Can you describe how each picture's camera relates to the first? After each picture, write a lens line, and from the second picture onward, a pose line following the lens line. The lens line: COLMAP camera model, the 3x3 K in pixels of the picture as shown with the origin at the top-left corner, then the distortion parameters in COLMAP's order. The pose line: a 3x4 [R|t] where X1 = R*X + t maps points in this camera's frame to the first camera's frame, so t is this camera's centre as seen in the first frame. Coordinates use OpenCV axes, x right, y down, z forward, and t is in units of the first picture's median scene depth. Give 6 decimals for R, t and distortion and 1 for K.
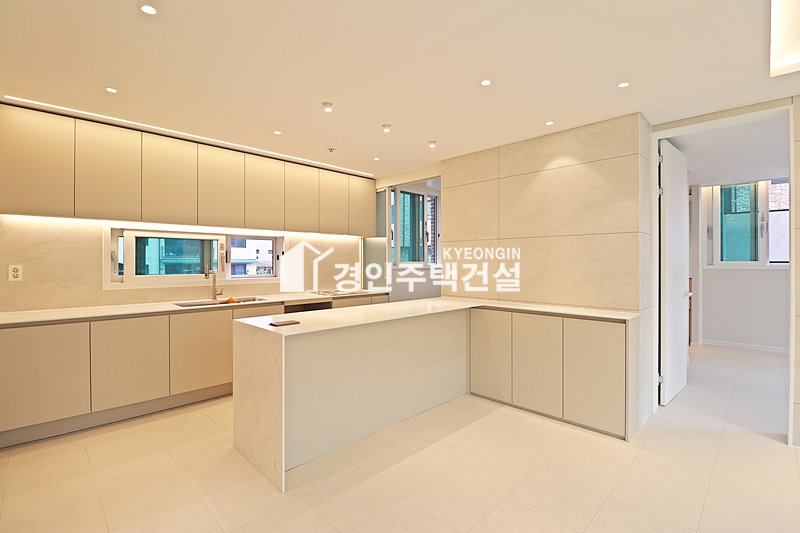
lens RADIAL K [[369.1, 0, 398.1], [0, 369.1, 264.8], [0, 0, 1]] dist [-0.004787, -0.009327]
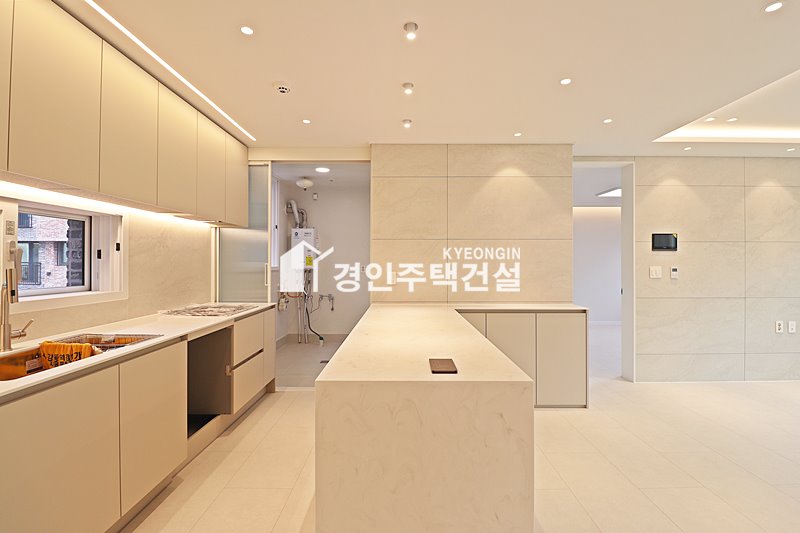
lens RADIAL K [[369.1, 0, 400.9], [0, 369.1, 262.8], [0, 0, 1]] dist [-0.004787, -0.009327]
pose [[0.706623, 0.002457, 0.707586, -0.547044], [0.004060, 0.999963, -0.007528, -0.001487], [-0.707579, 0.008192, 0.706587, 0.443605]]
